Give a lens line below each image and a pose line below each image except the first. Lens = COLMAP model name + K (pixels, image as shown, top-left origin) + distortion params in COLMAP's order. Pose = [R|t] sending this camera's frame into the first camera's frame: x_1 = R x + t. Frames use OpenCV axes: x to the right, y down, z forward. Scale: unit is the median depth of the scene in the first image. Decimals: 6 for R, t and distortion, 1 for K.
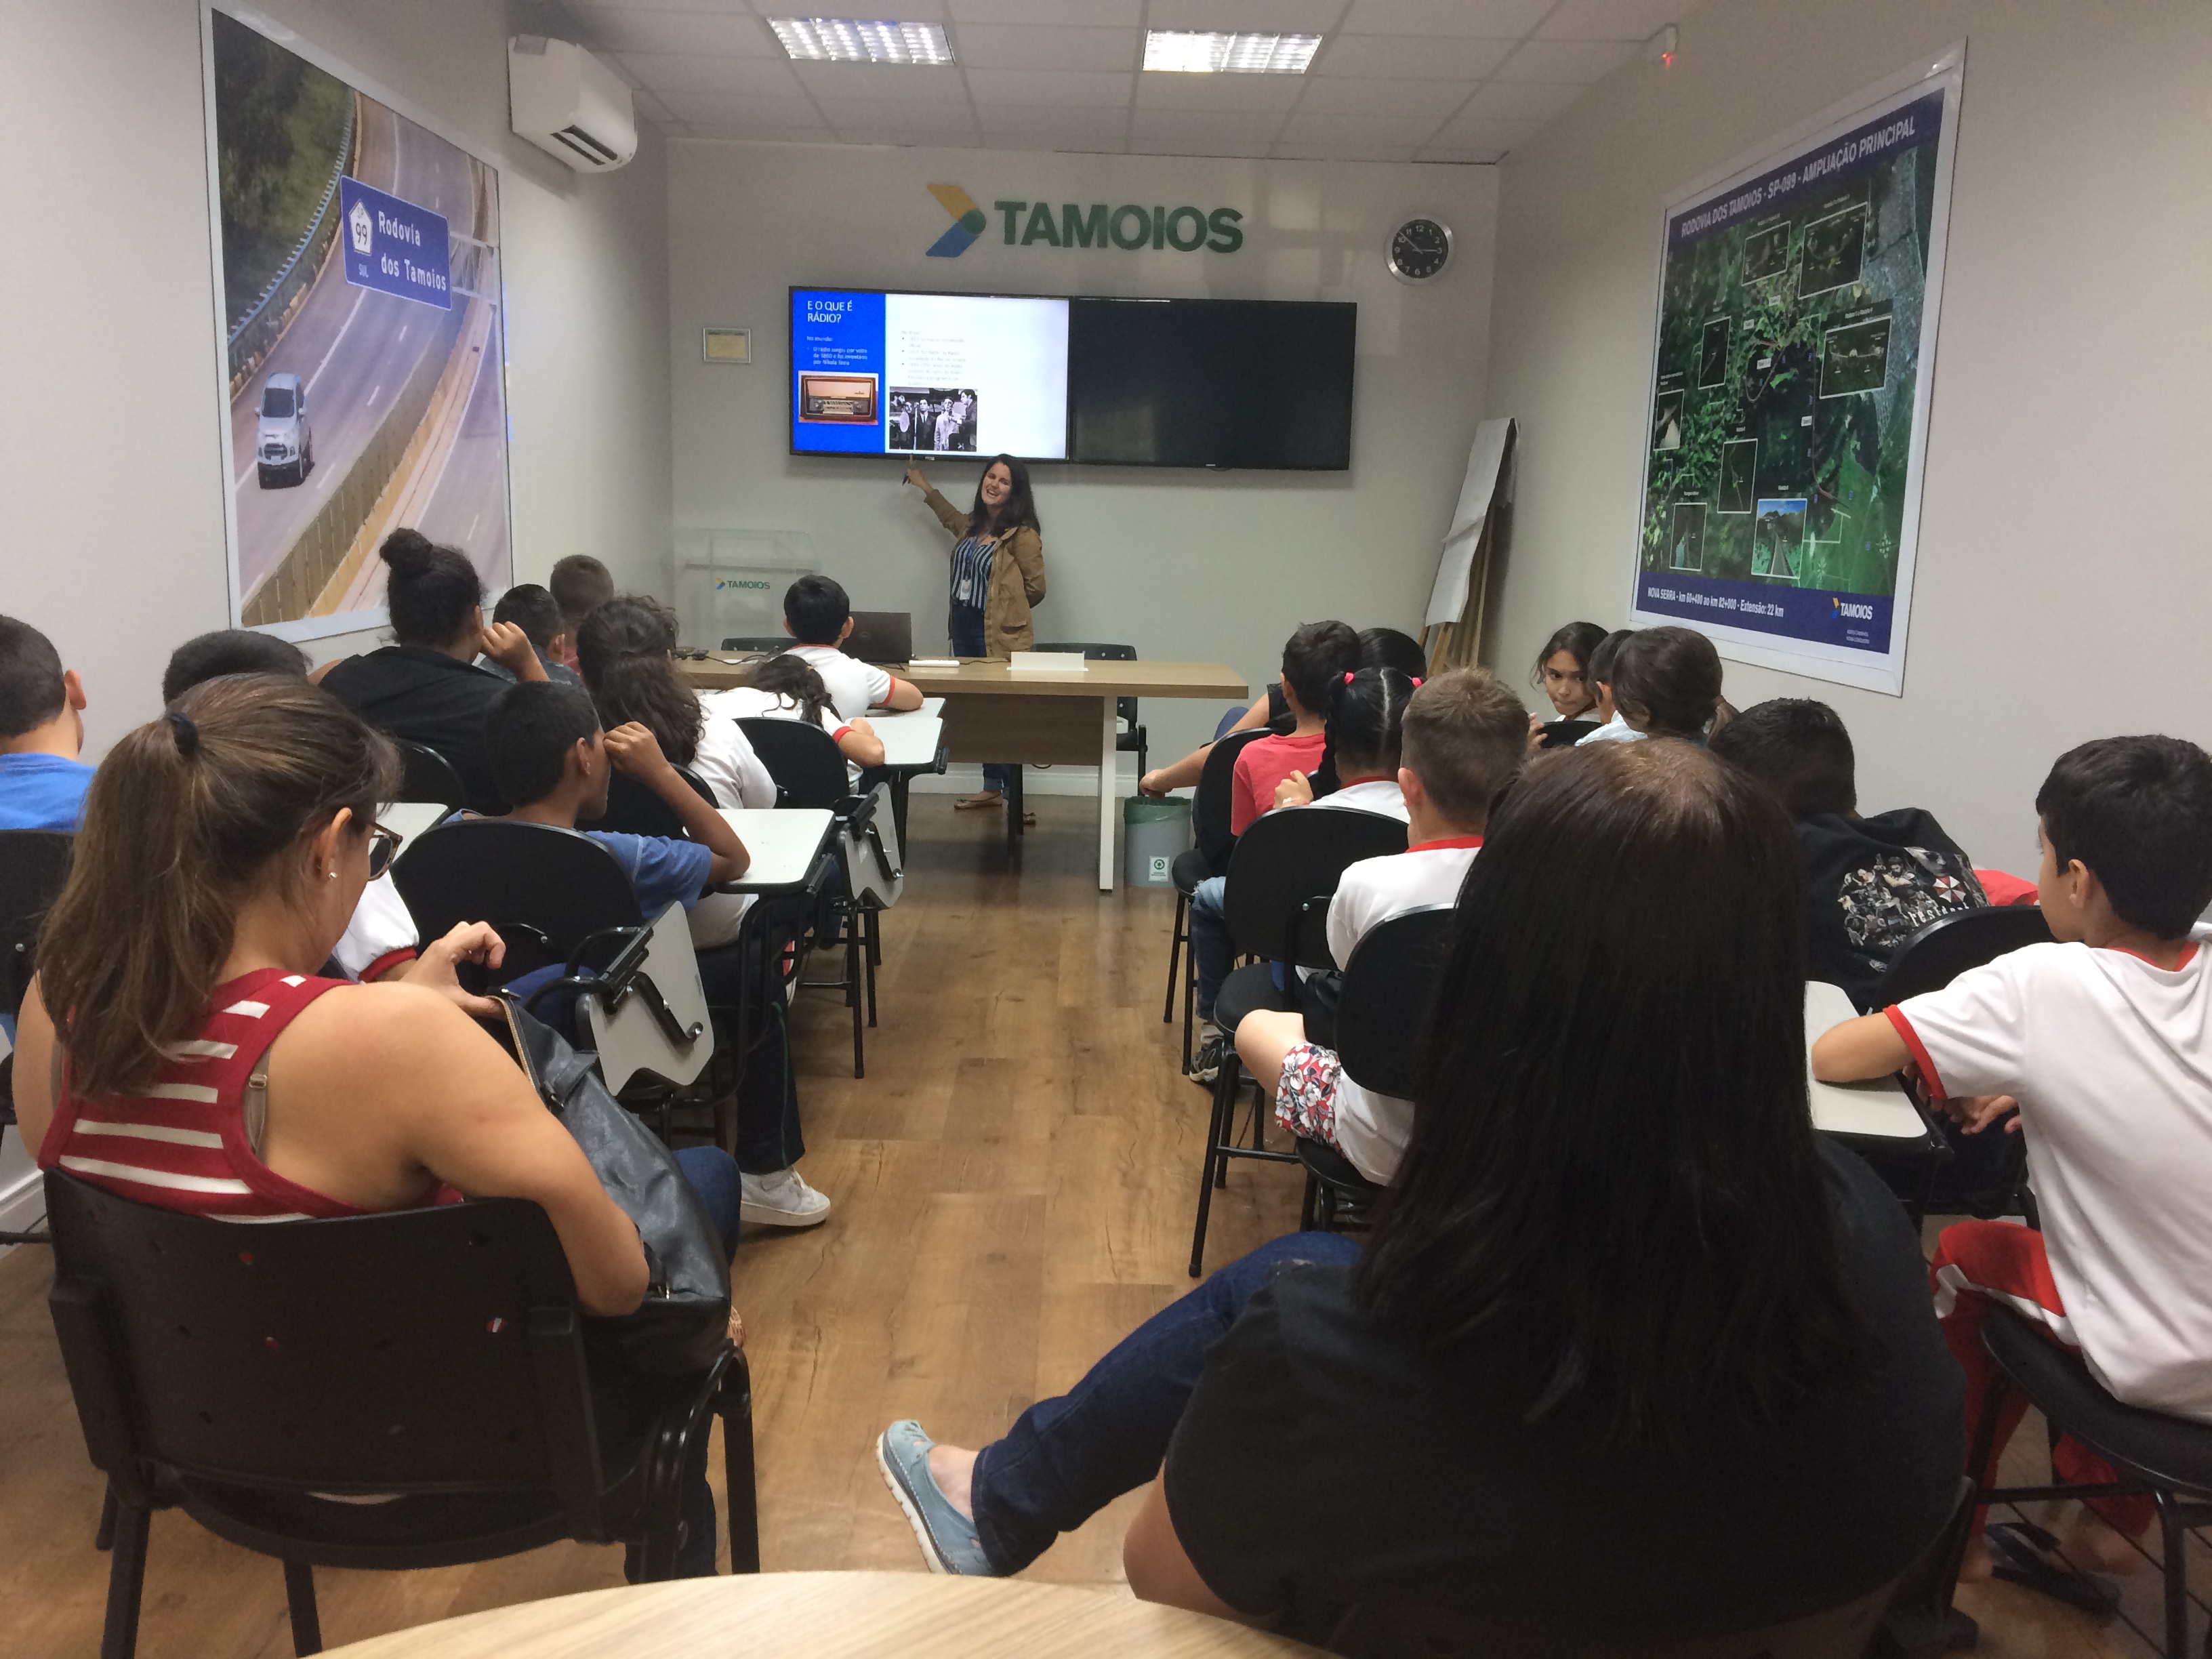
lens RADIAL K [[1873.2, 0, 1107.2], [0, 1873.2, 836.6], [0, 0, 1]] dist [-0.000629, -0.021043]
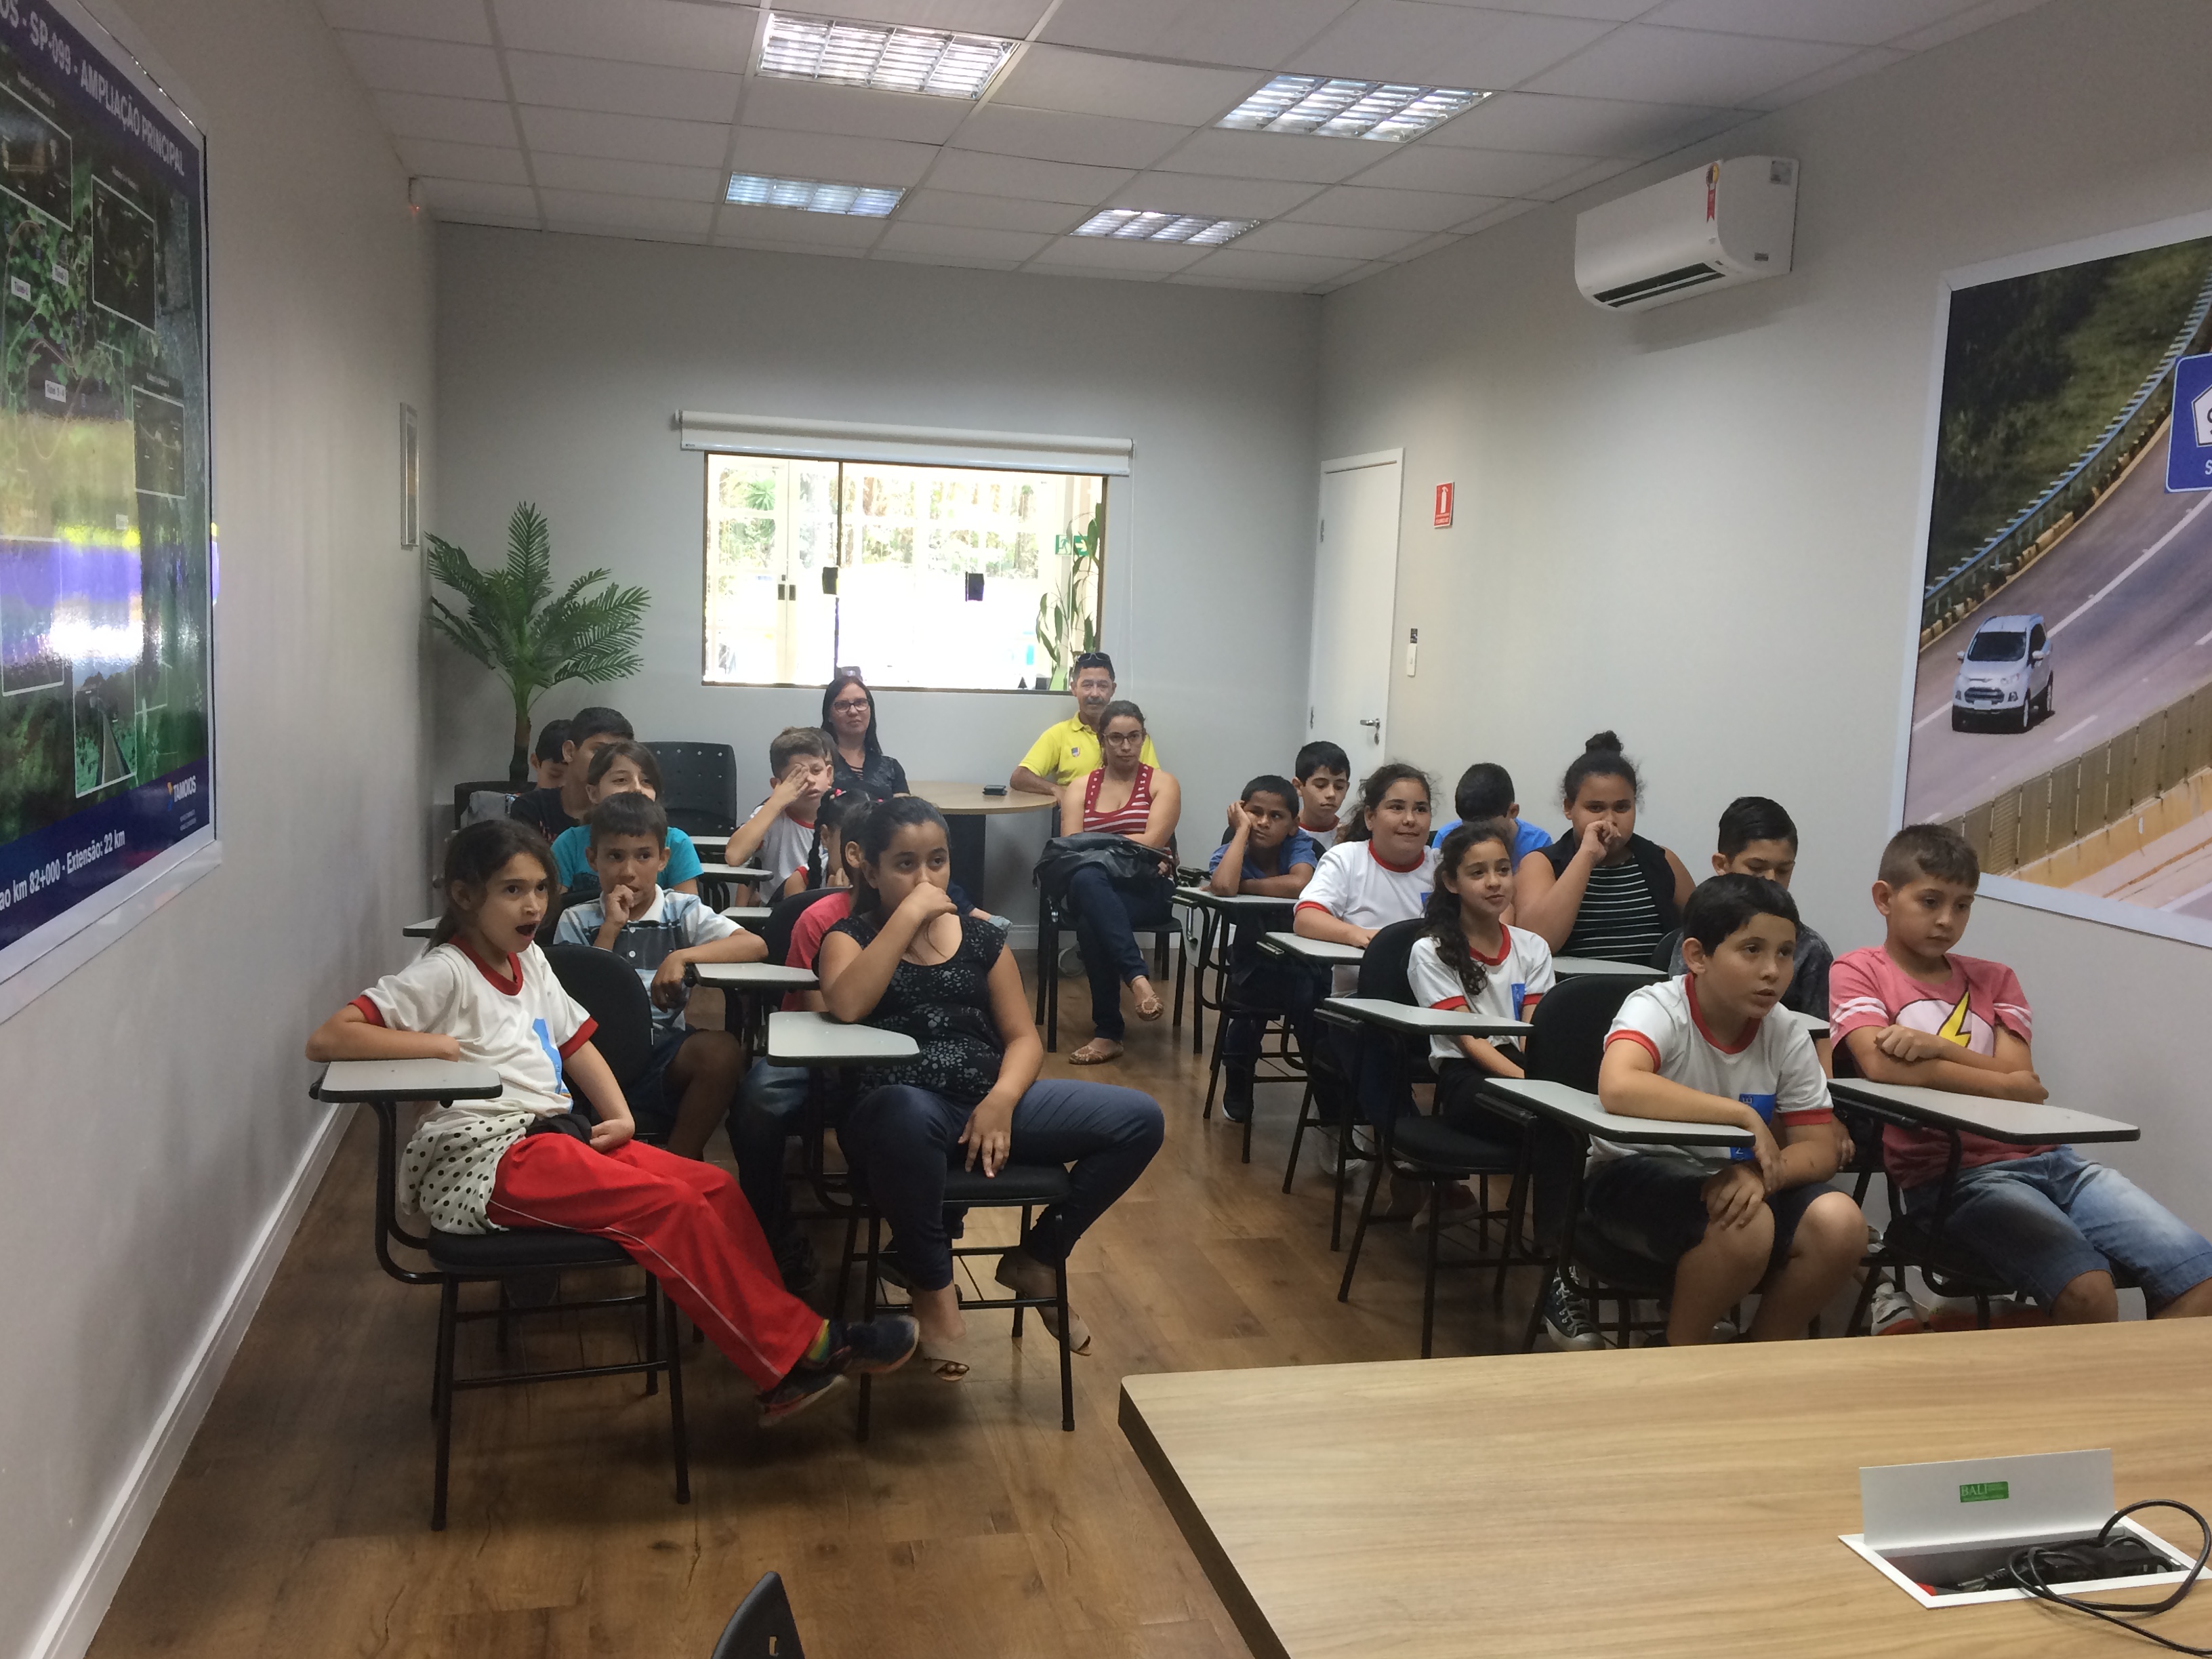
lens RADIAL K [[1932.6, 0, 1108.3], [0, 1932.6, 829.5], [0, 0, 1]] dist [-0.005098, -0.002807]
pose [[-0.973741, -0.040747, -0.223984, 0.218625], [-0.104341, 0.954312, 0.280002, -0.371691], [0.202341, 0.296020, -0.933504, 1.858889]]
